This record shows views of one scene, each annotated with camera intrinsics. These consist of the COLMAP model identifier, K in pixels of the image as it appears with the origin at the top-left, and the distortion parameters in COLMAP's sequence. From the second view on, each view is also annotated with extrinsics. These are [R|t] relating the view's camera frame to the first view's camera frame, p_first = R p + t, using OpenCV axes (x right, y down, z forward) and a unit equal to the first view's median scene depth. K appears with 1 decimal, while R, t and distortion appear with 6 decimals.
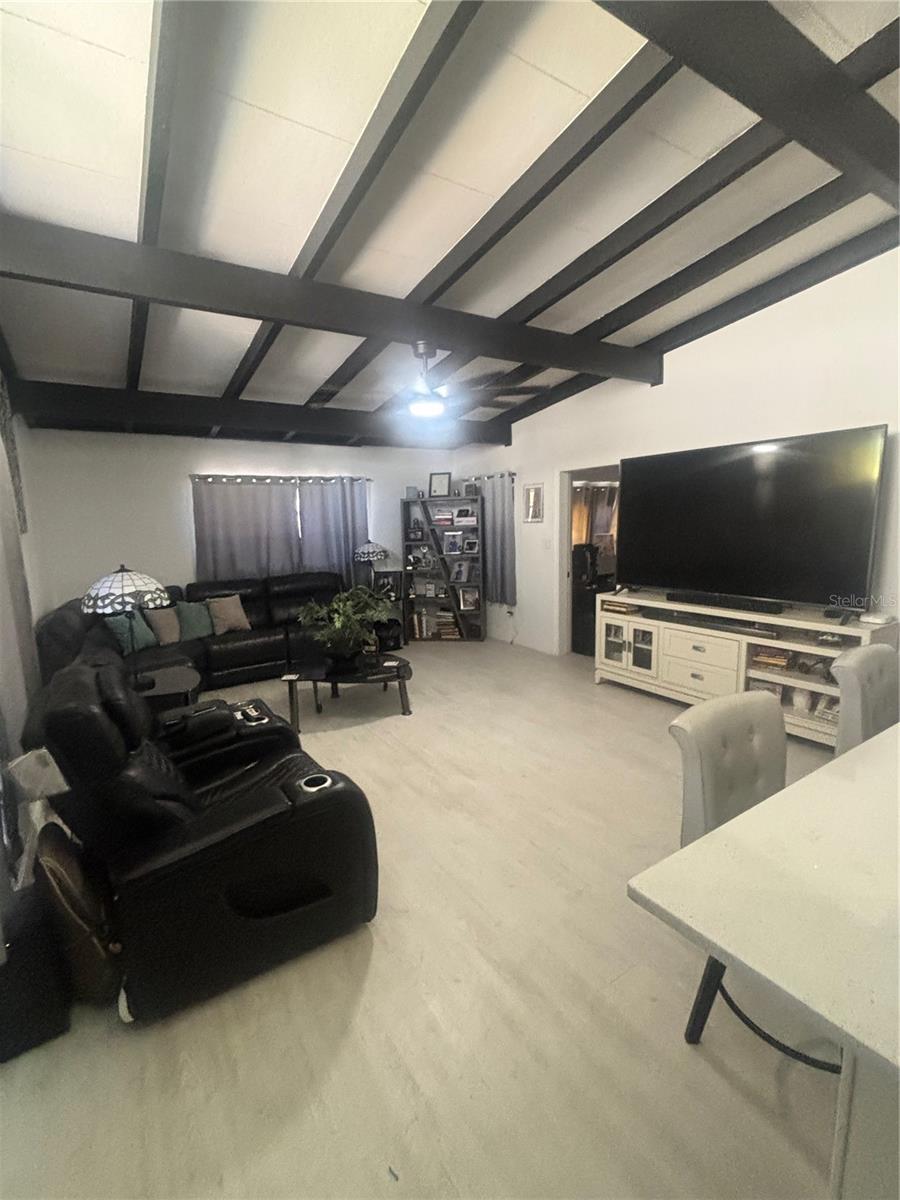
lens RADIAL K [[538.6, 0, 450.0], [0, 538.6, 600.0], [0, 0, 1]] dist [0.038358, -0.000061]
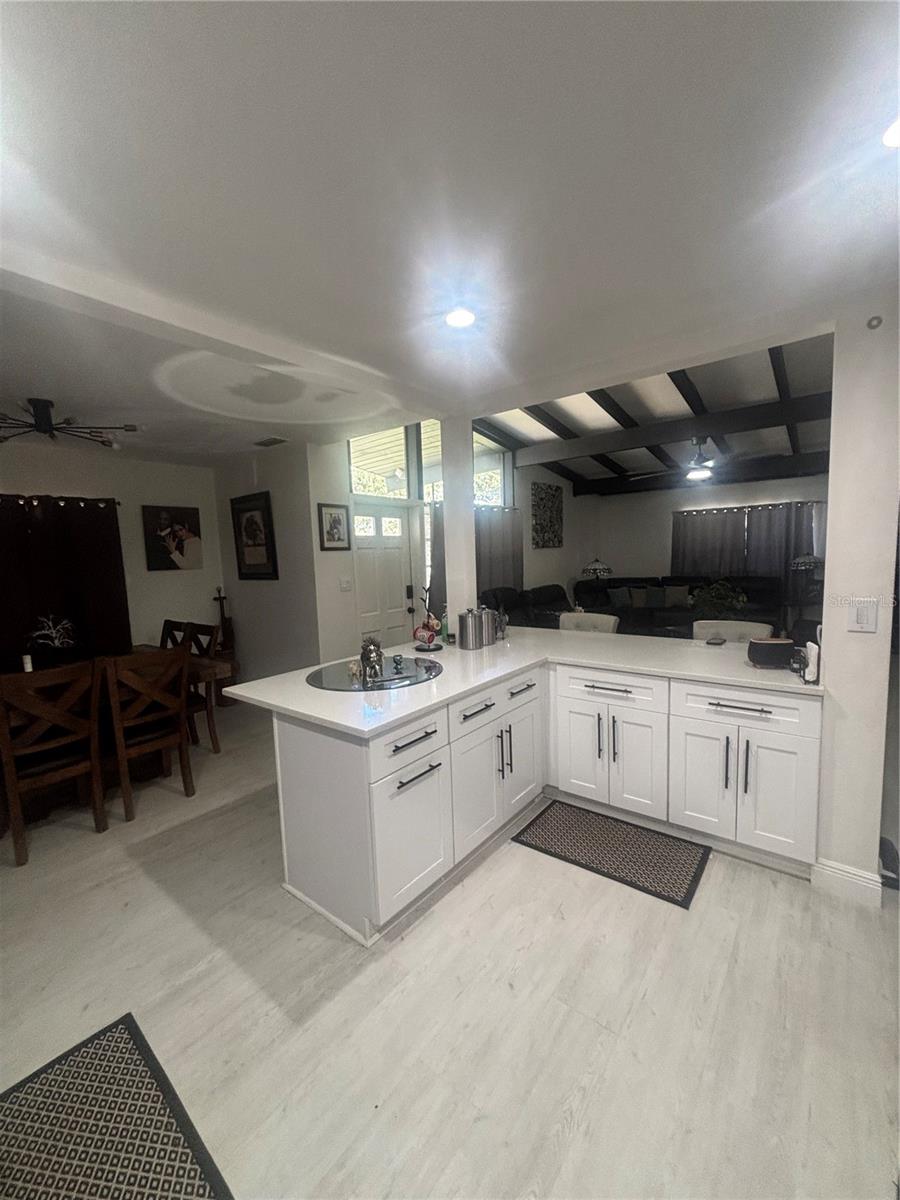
lens RADIAL K [[487.3, 0, 449.4], [0, 487.3, 601.4], [0, 0, 1]] dist [0.000425, 0.000144]
pose [[0.315661, 0.111246, -0.942328, 0.734262], [-0.117236, 0.990067, 0.077610, 0.006608], [0.941602, 0.085976, 0.325567, -0.114486]]
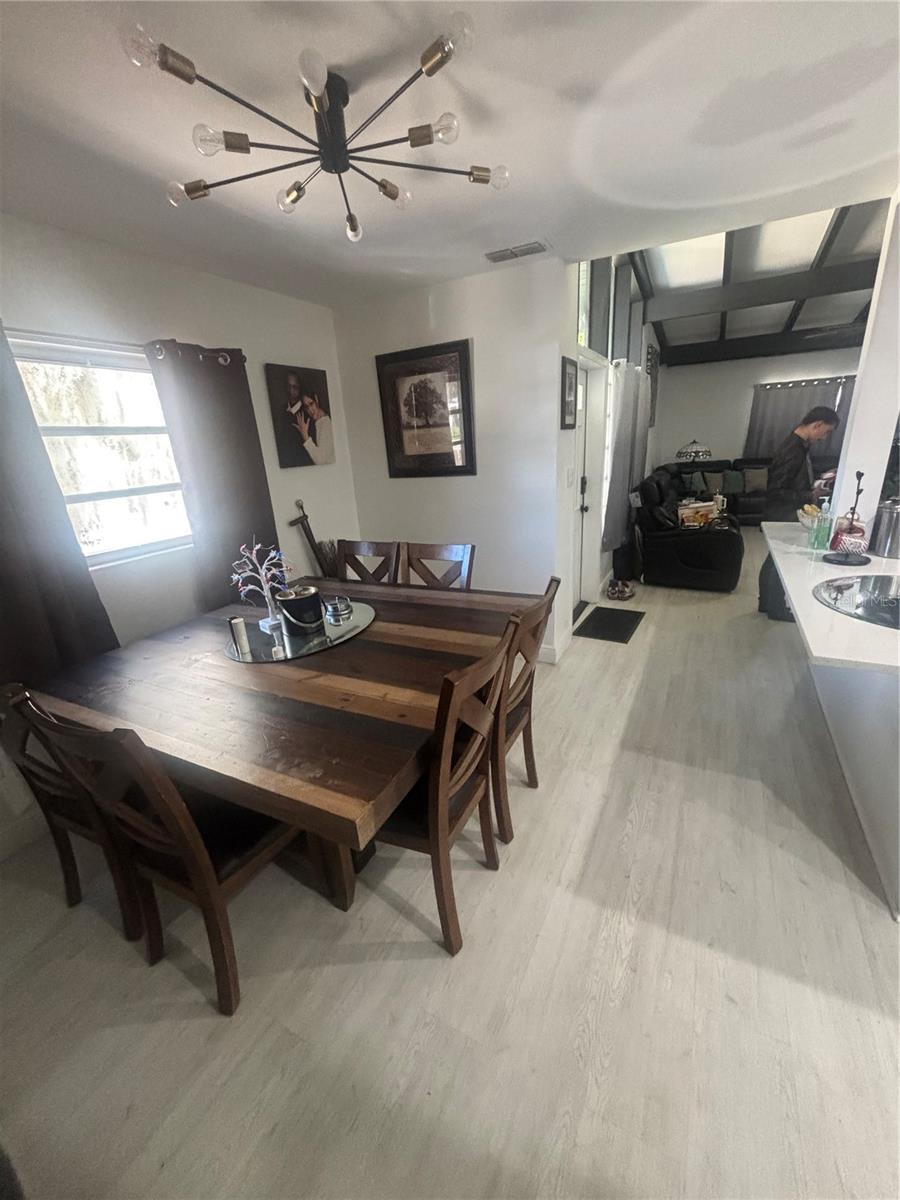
lens RADIAL K [[487.3, 0, 449.4], [0, 487.3, 601.4], [0, 0, 1]] dist [0.000425, 0.000144]
pose [[0.483434, 0.277790, -0.830135, 0.401830], [-0.087726, 0.958913, 0.269795, 0.056591], [0.870974, -0.057604, 0.487940, -0.434414]]
